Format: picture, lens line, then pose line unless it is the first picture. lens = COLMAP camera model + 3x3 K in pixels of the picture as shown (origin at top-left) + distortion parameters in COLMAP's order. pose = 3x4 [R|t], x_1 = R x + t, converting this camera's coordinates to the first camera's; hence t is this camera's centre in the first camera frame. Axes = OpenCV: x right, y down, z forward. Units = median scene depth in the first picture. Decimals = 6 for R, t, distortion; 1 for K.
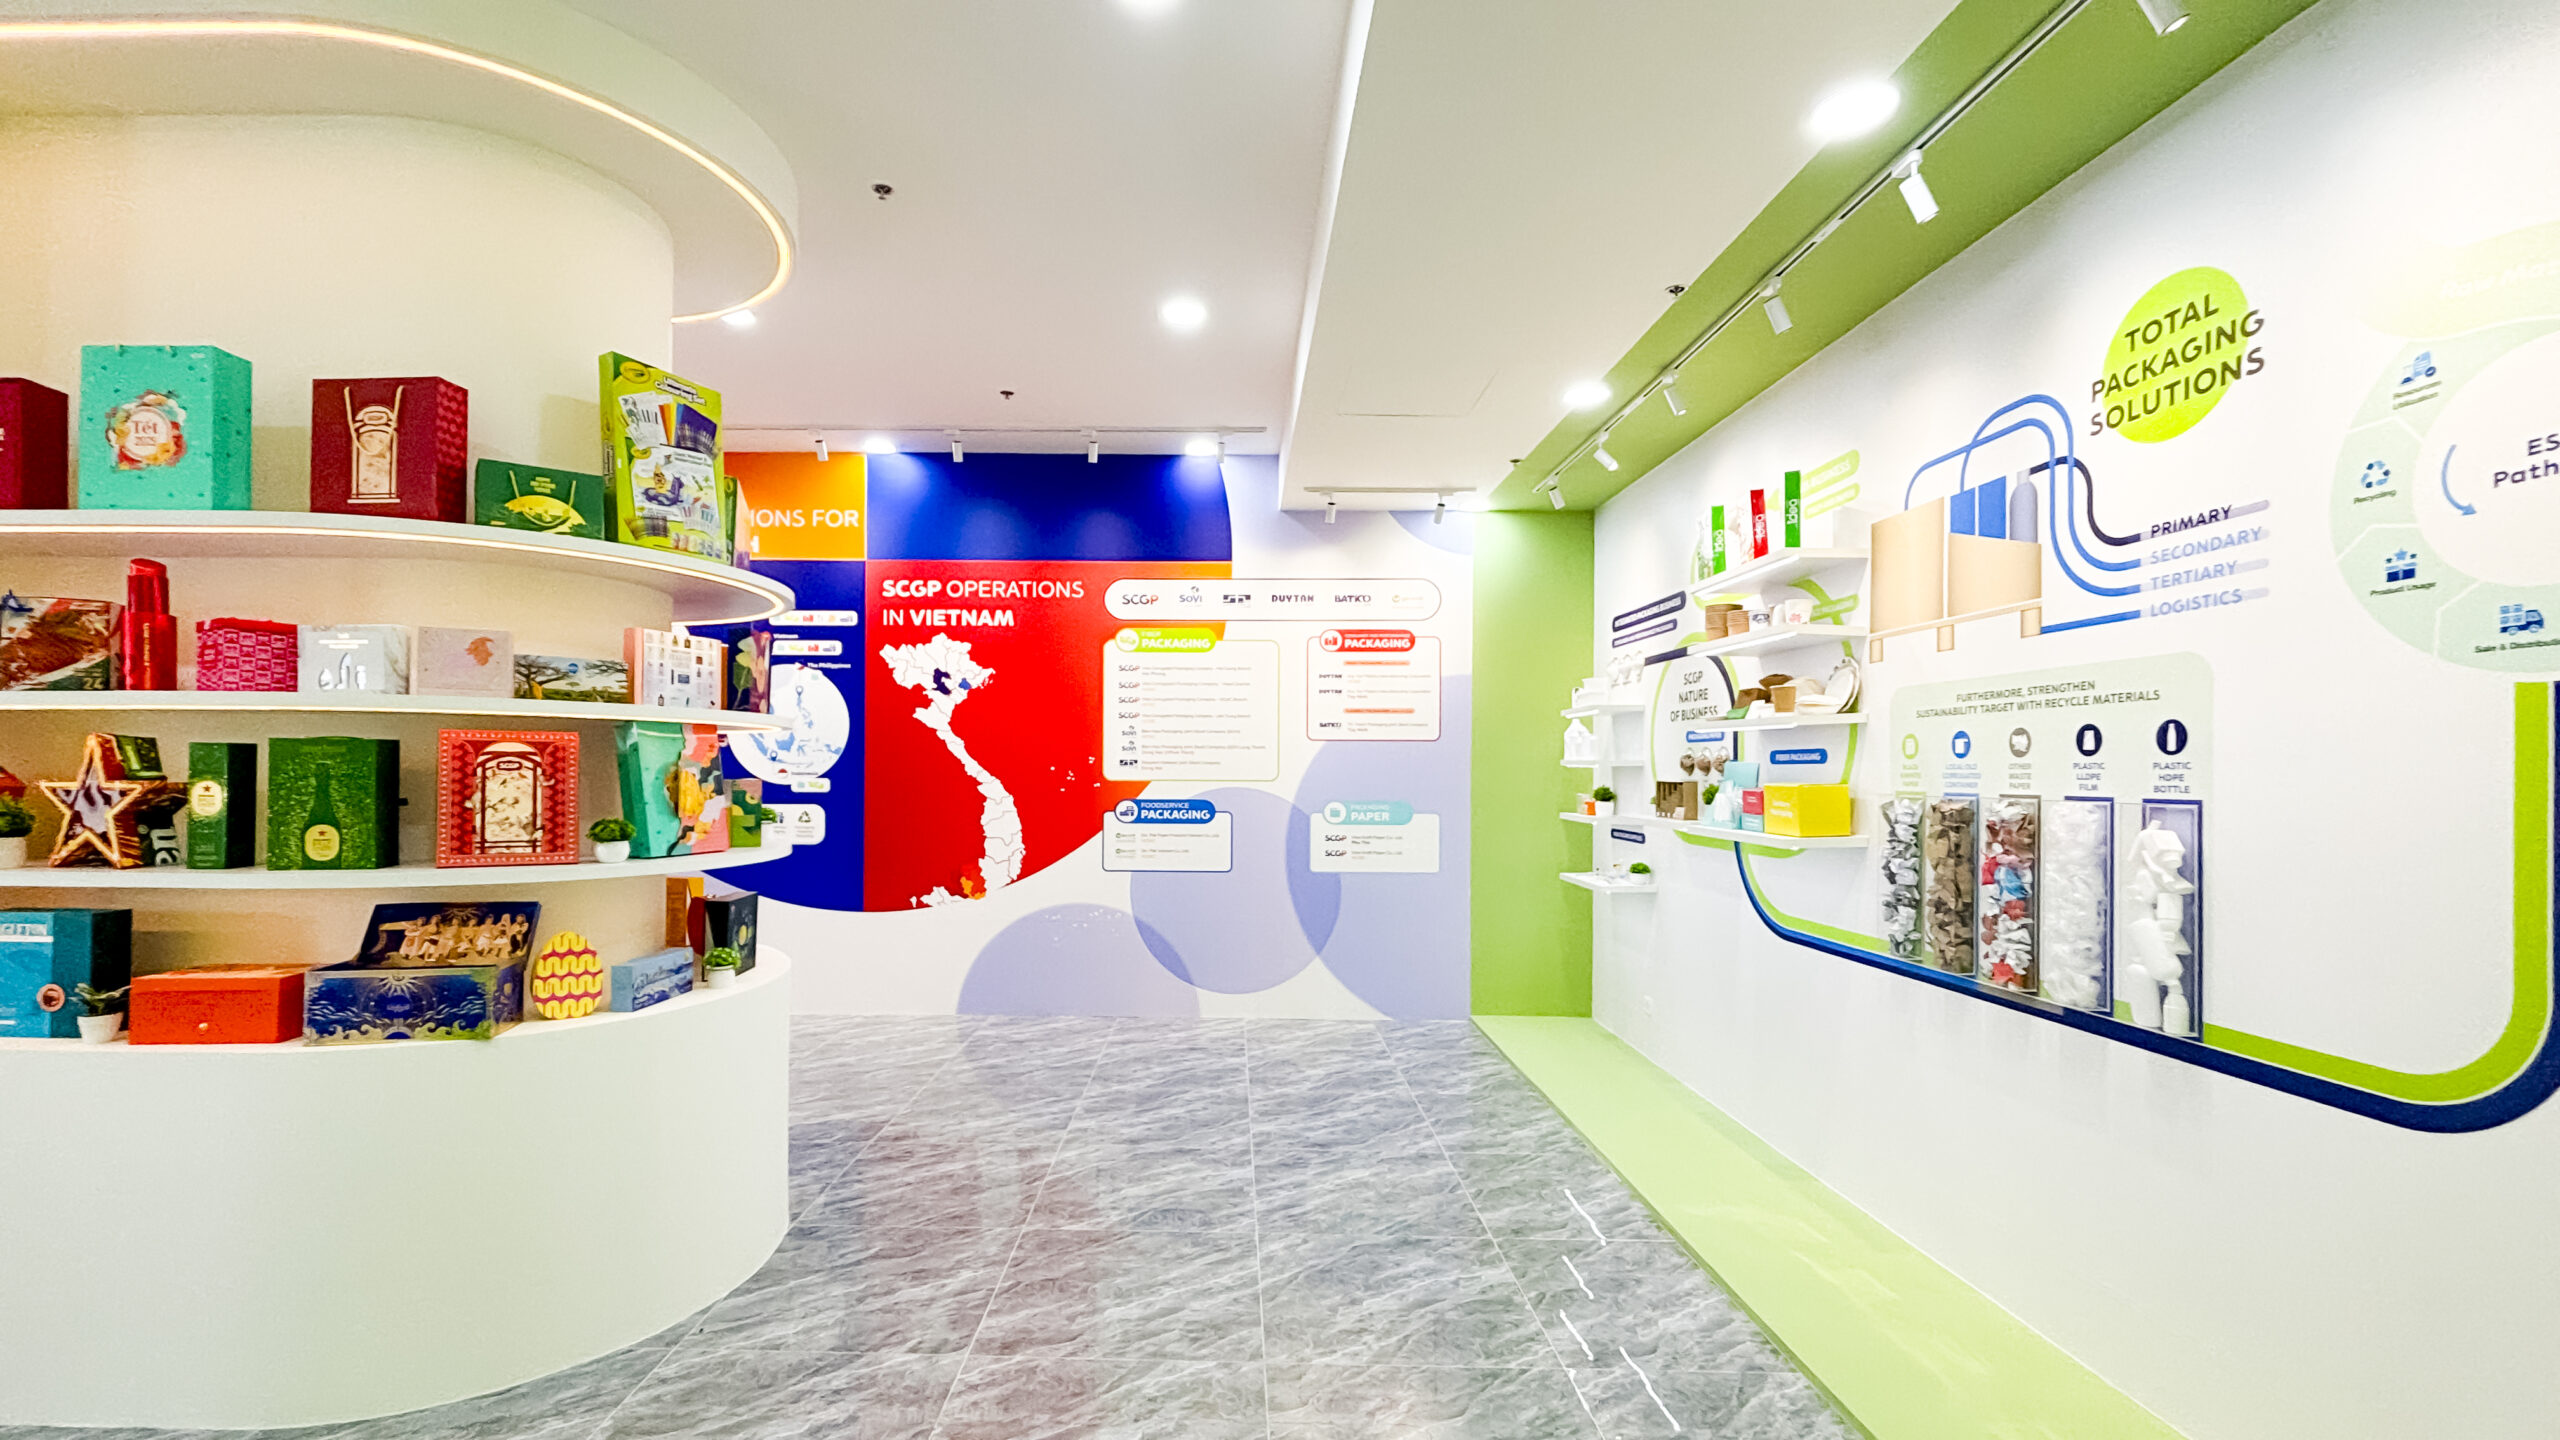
lens RADIAL K [[1044.5, 0, 1258.1], [0, 1044.5, 775.8], [0, 0, 1]] dist [0.002937, 0.000184]
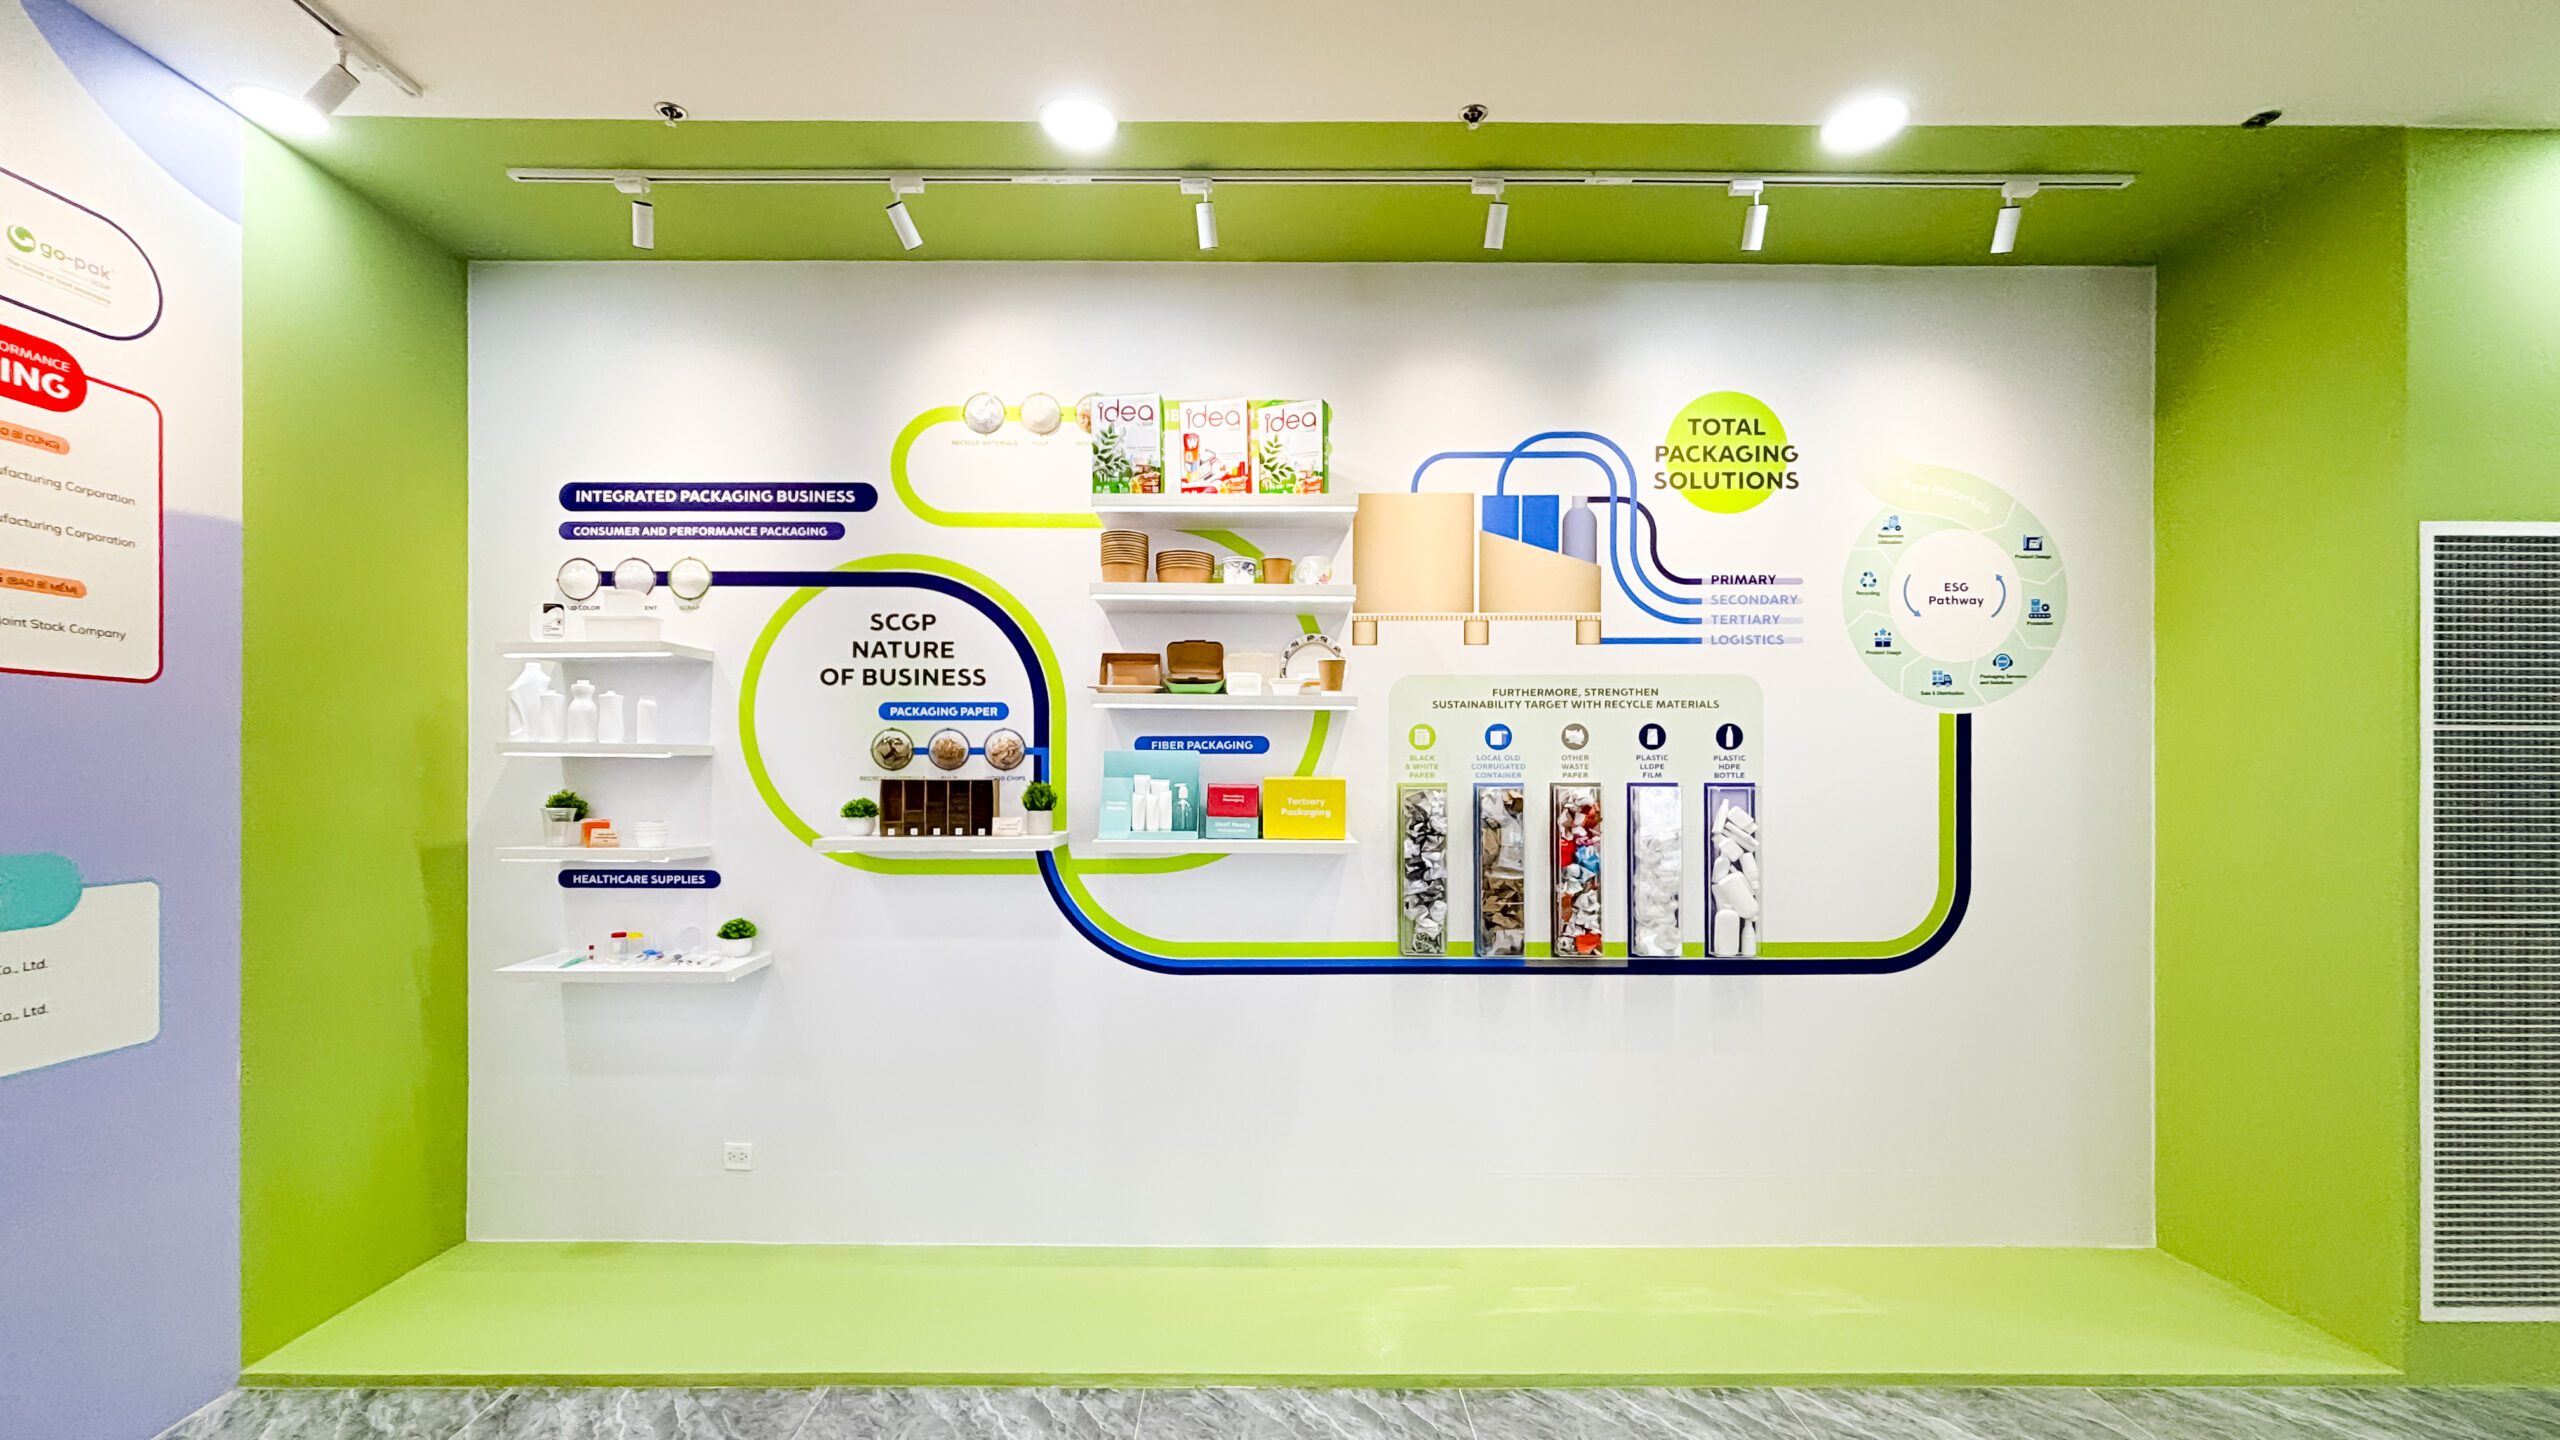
lens RADIAL K [[1044.5, 0, 1258.1], [0, 1044.5, 775.8], [0, 0, 1]] dist [0.002937, 0.000184]
pose [[0.030714, -0.011760, 0.999459, -0.190950], [0.006299, 0.999913, 0.011572, -0.002299], [-0.999508, 0.005941, 0.030785, 0.612295]]
